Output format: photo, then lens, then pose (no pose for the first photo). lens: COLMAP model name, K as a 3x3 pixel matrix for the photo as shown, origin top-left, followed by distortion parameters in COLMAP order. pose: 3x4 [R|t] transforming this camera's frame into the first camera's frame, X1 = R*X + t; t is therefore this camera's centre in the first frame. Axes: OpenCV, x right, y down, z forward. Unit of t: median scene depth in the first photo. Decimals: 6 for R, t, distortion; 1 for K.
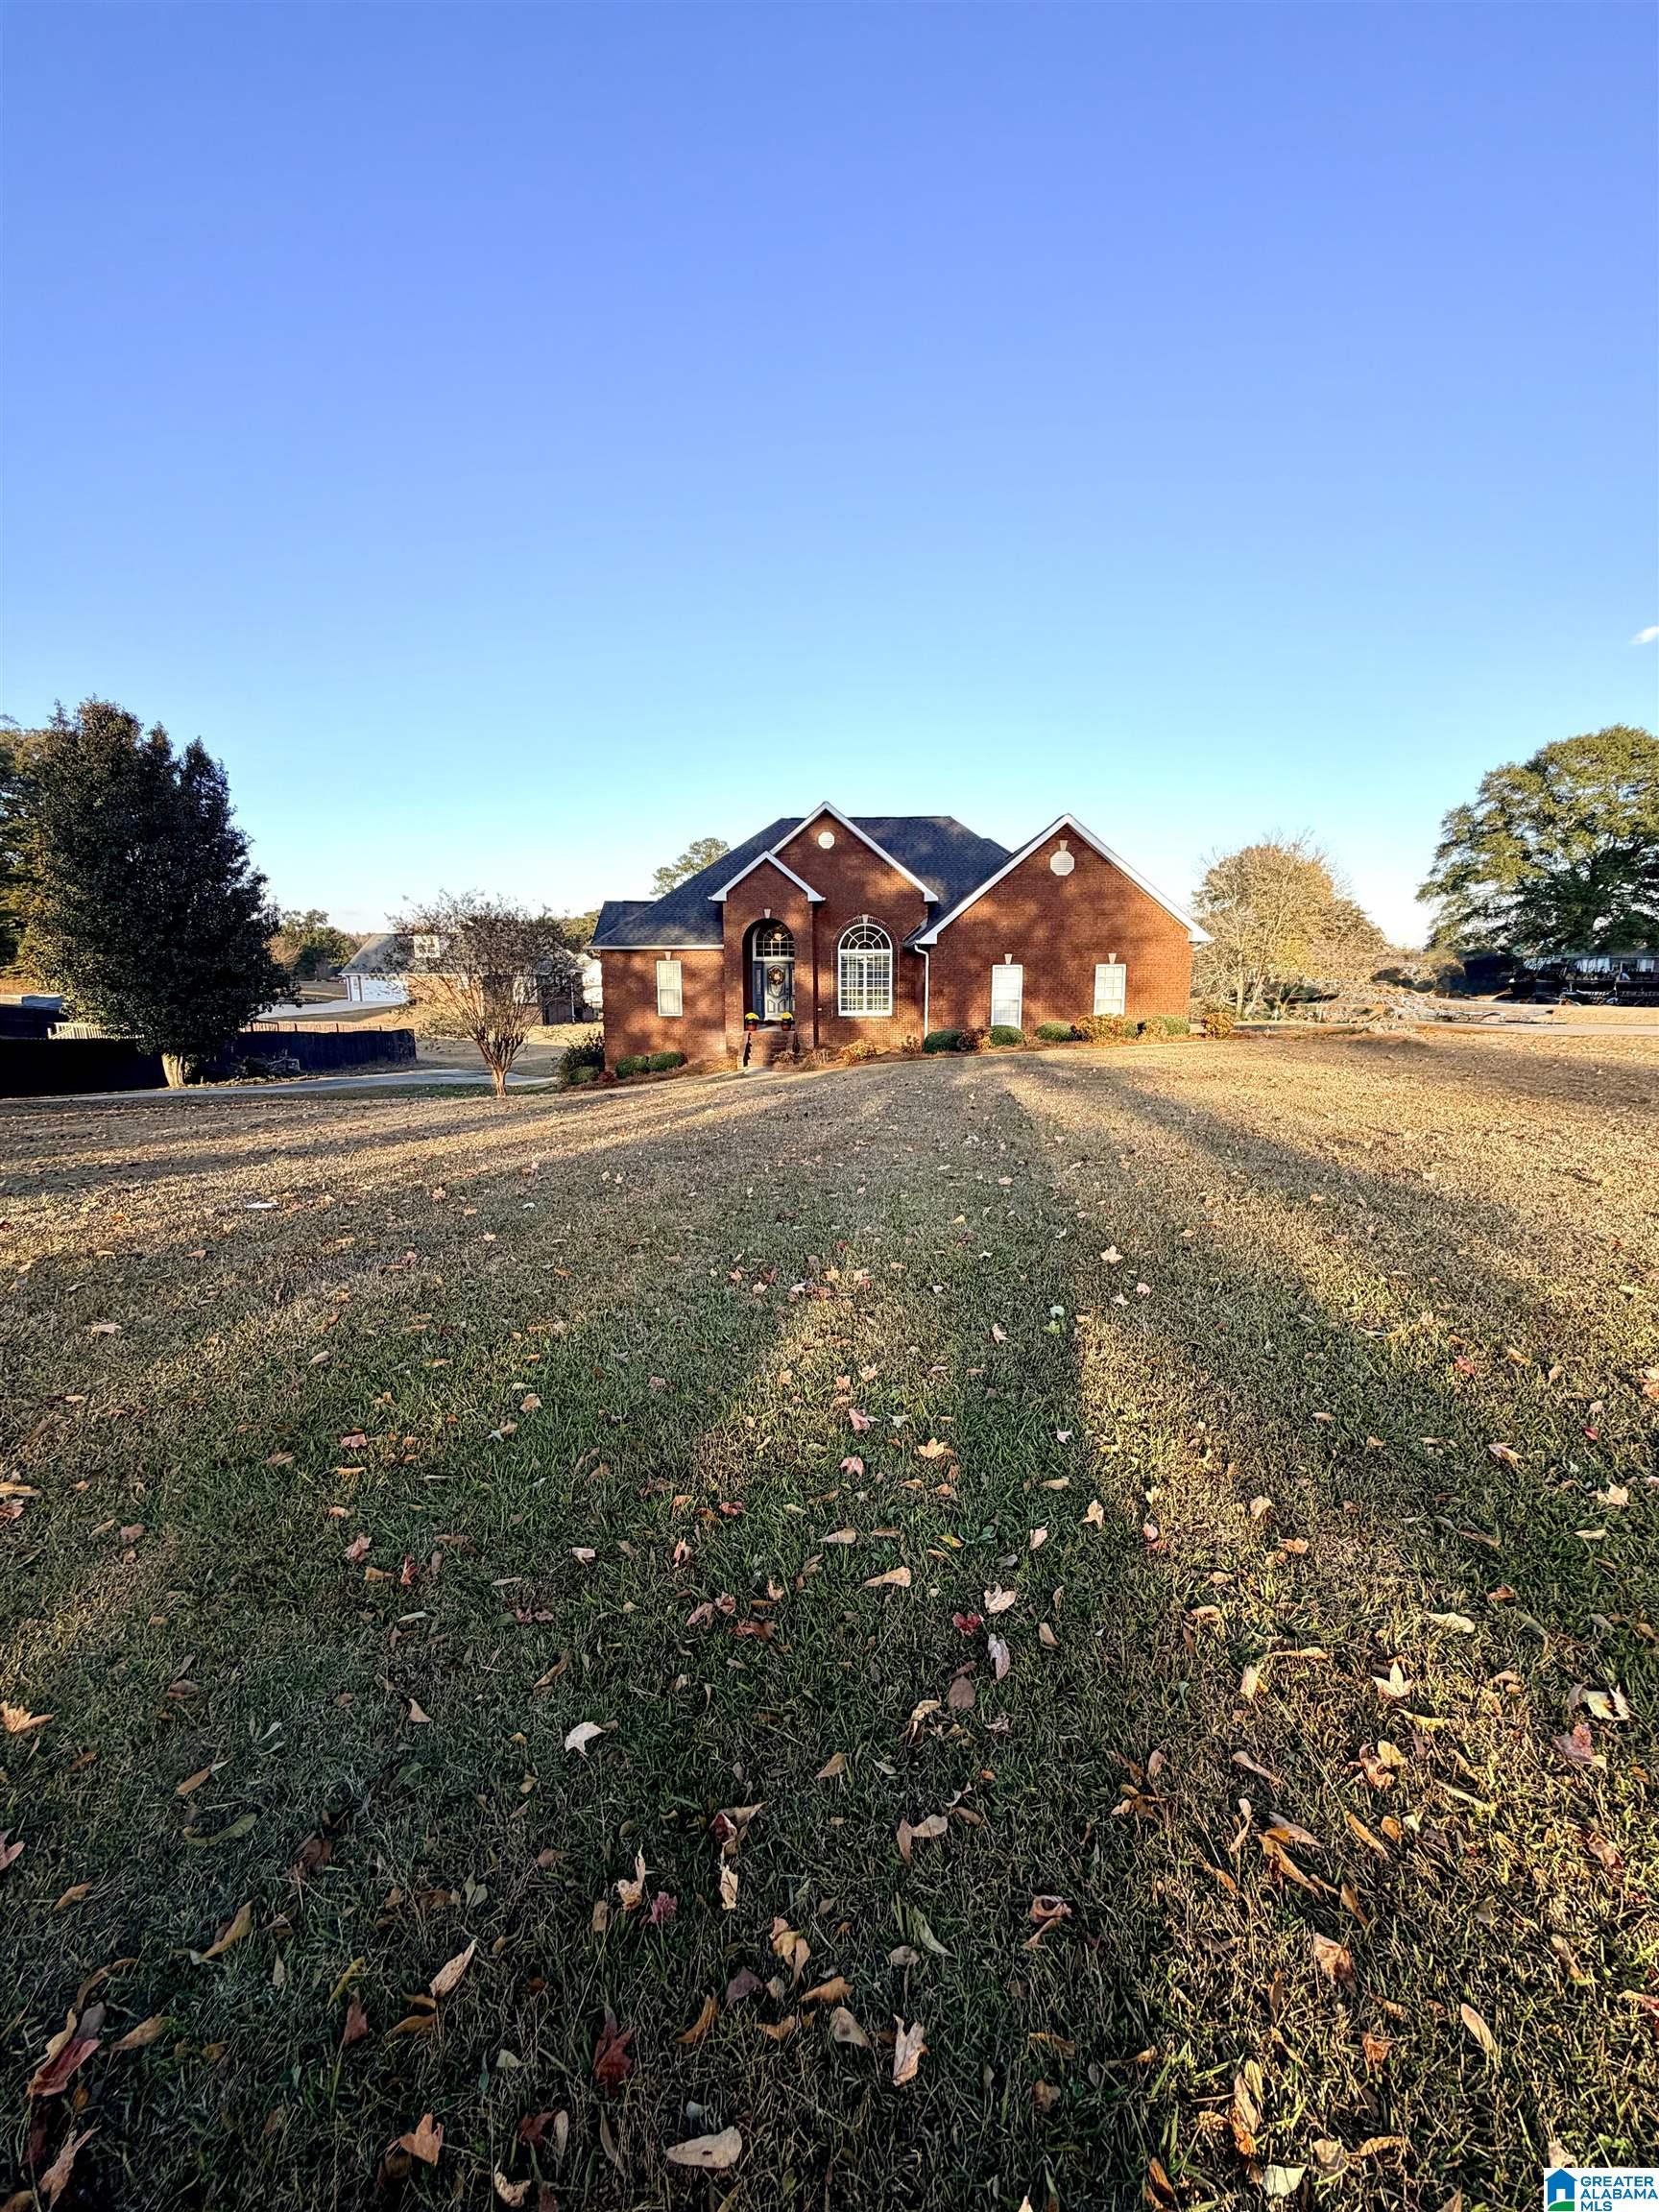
lens RADIAL K [[874.0, 0, 829.5], [0, 874.0, 1106.0], [0, 0, 1]] dist [-0.000292, -0.000011]
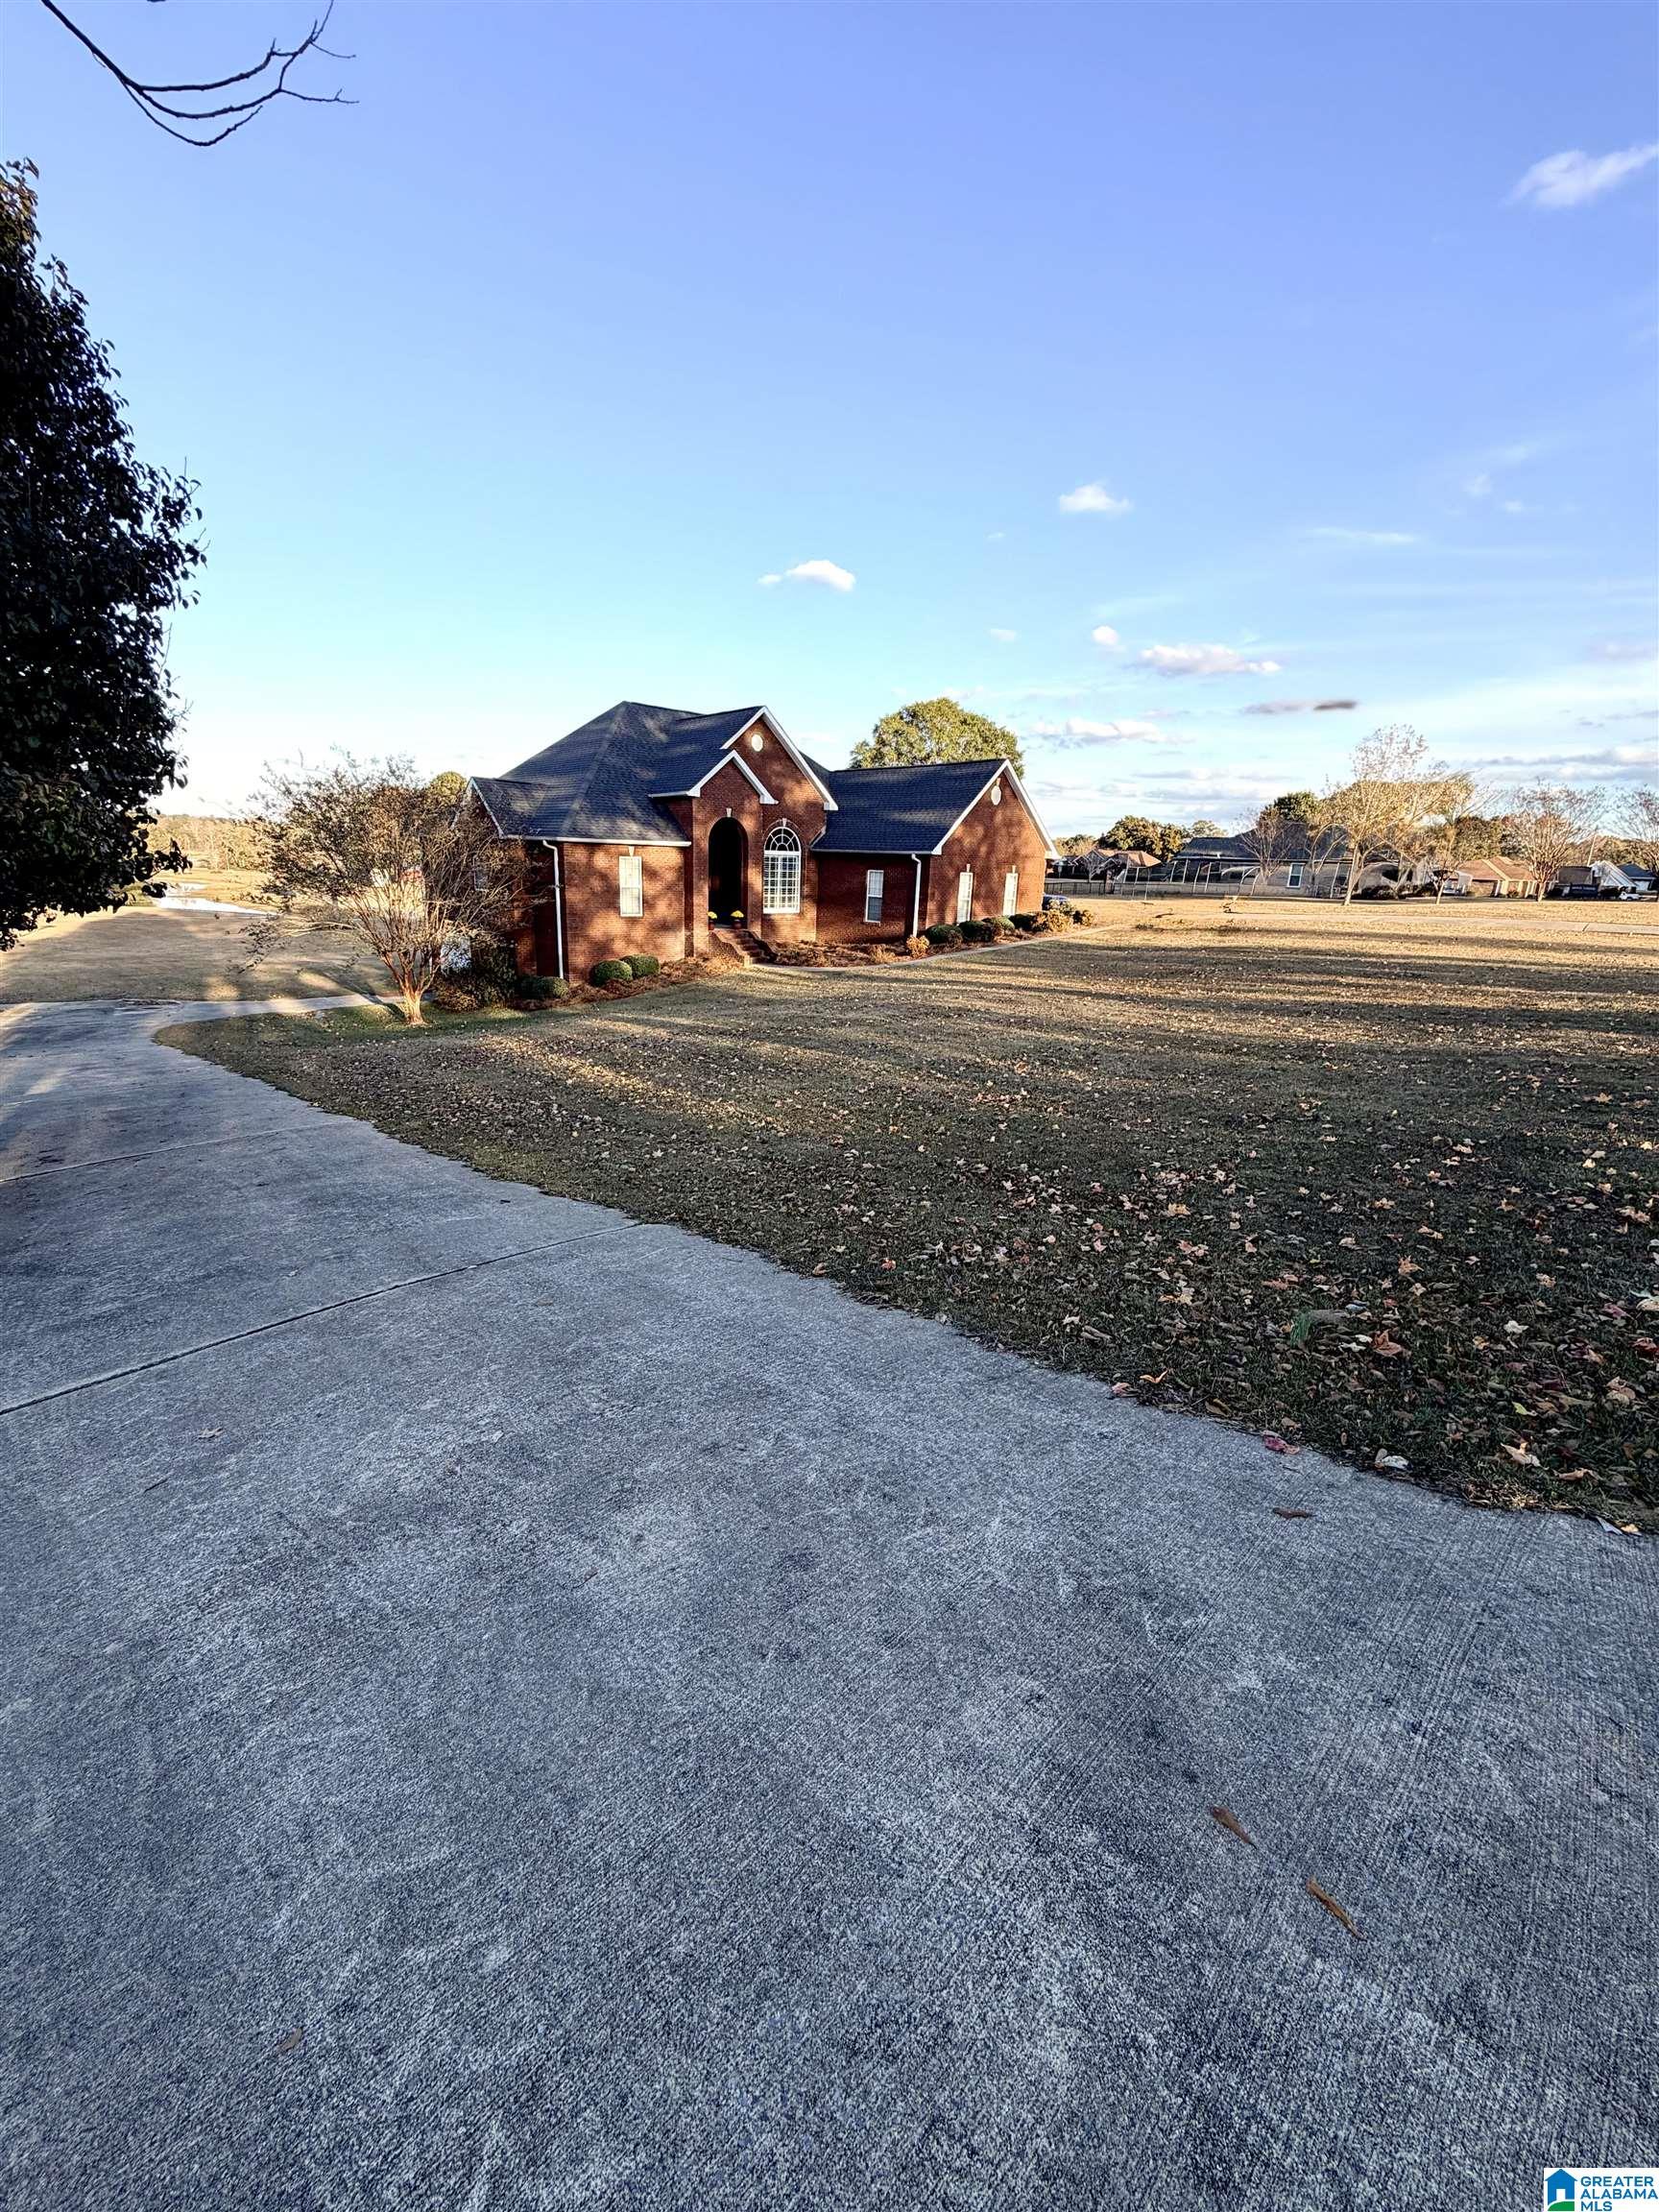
lens RADIAL K [[874.0, 0, 829.5], [0, 874.0, 1106.0], [0, 0, 1]] dist [-0.000292, -0.000011]
pose [[0.669872, -0.186648, 0.718633, -0.771153], [0.078711, 0.980285, 0.181235, -0.060495], [-0.738292, -0.064840, 0.671357, 0.203279]]
